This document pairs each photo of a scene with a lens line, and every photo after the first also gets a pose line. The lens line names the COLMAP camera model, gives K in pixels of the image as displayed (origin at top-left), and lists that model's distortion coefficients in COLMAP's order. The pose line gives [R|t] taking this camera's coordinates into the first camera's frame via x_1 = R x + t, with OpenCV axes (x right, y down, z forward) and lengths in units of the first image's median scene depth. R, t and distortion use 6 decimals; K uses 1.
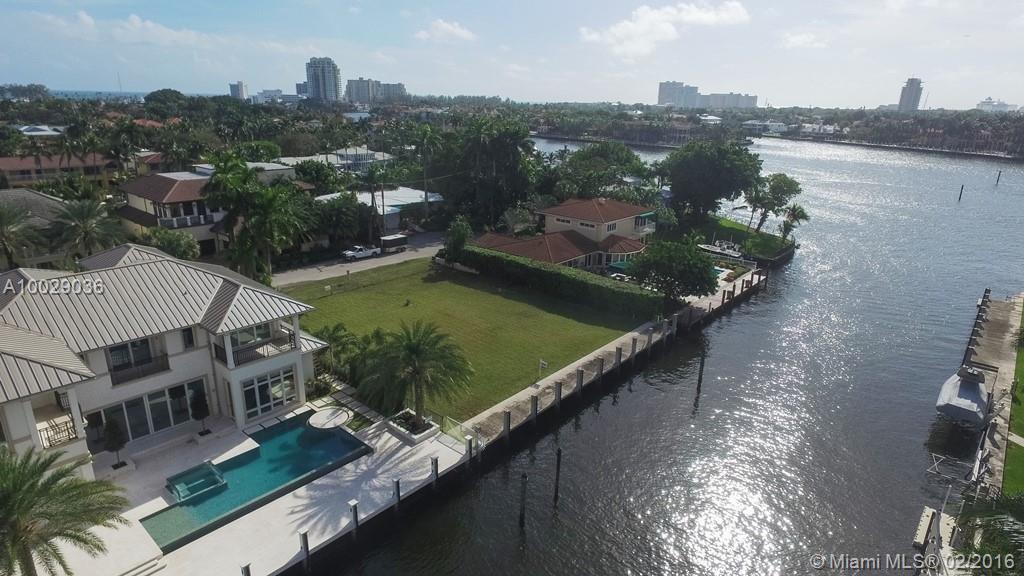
lens RADIAL K [[584.2, 0, 512.0], [0, 584.2, 288.0], [0, 0, 1]] dist [0.006137, -0.001193]
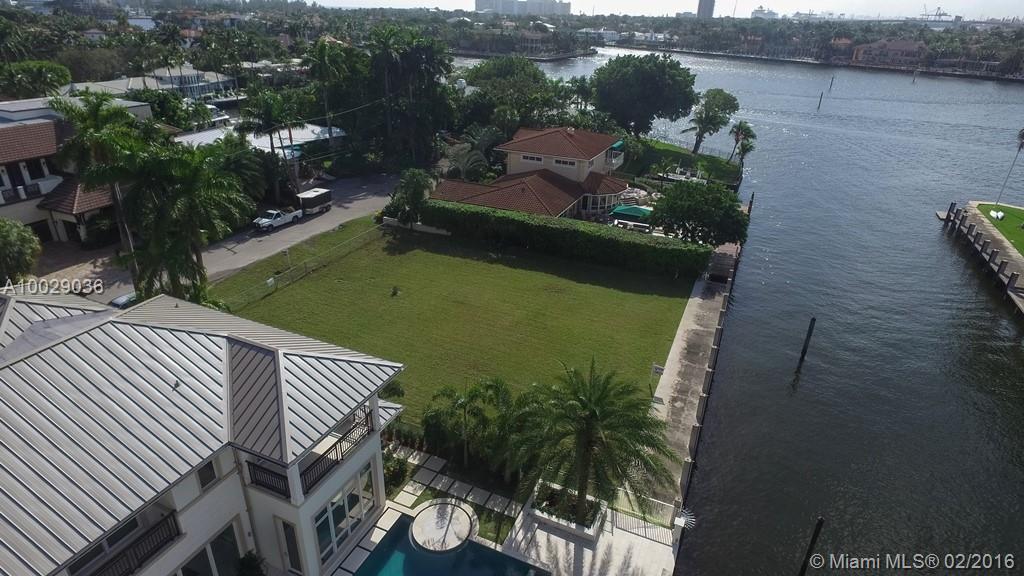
lens RADIAL K [[584.2, 0, 512.0], [0, 584.2, 288.0], [0, 0, 1]] dist [0.006137, -0.001193]
pose [[0.954960, -0.122975, 0.270053, -0.184267], [0.084498, 0.985101, 0.149787, -0.059721], [-0.284450, -0.120222, 0.951123, 0.194274]]
